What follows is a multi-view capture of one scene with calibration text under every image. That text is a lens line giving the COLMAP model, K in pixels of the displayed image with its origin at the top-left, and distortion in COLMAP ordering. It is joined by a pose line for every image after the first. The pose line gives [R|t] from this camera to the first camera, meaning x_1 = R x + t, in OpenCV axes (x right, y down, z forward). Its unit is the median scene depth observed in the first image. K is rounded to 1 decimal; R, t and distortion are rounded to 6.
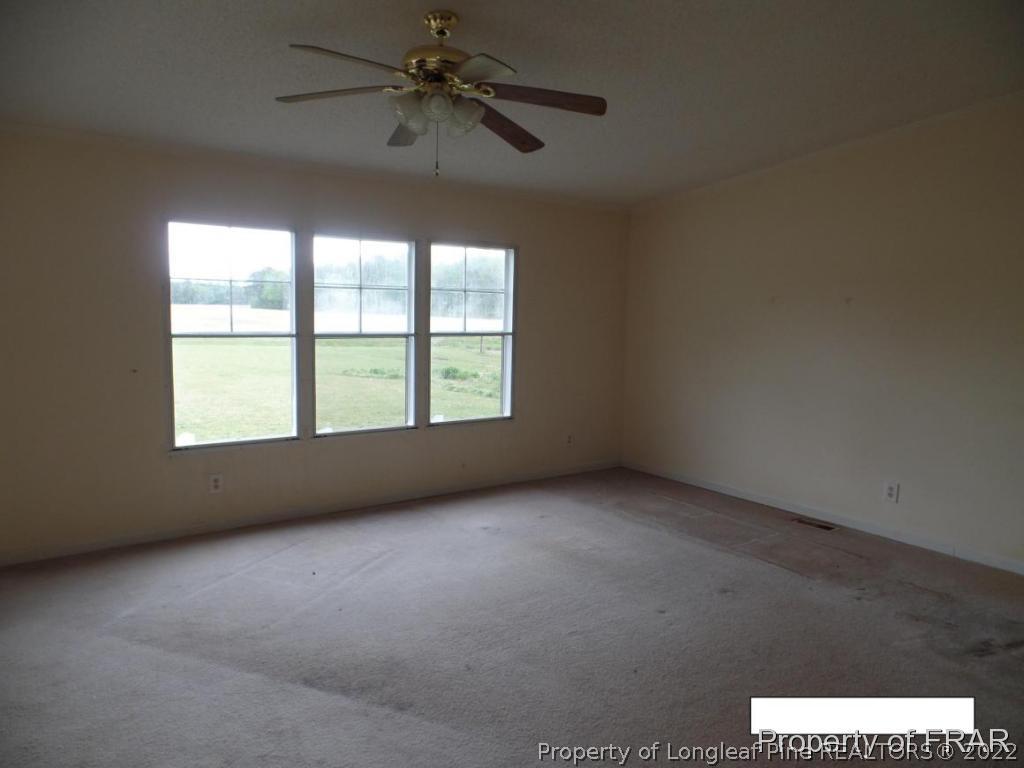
lens RADIAL K [[712.1, 0, 512.0], [0, 712.1, 384.0], [0, 0, 1]] dist [-0.002376, -0.000322]
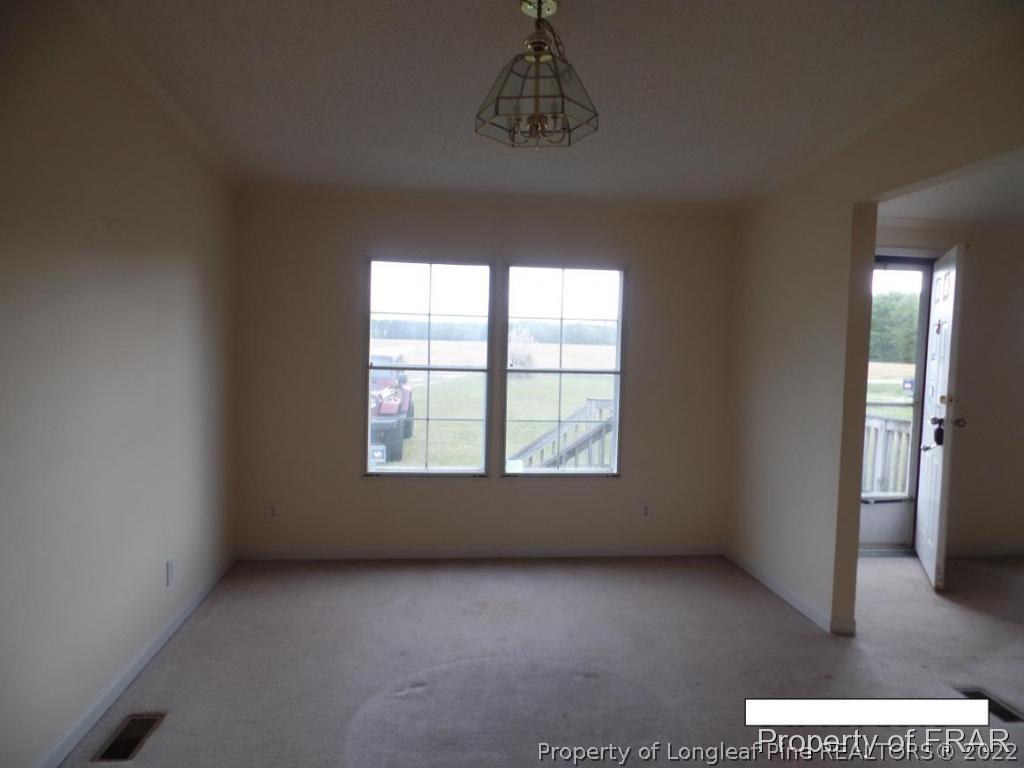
lens RADIAL K [[712.1, 0, 512.0], [0, 712.1, 384.0], [0, 0, 1]] dist [-0.002376, -0.000322]
pose [[0.866324, 0.035970, -0.498185, 0.238136], [-0.063340, 0.997263, -0.038143, -0.015040], [0.495449, 0.064599, 0.866231, 0.179901]]
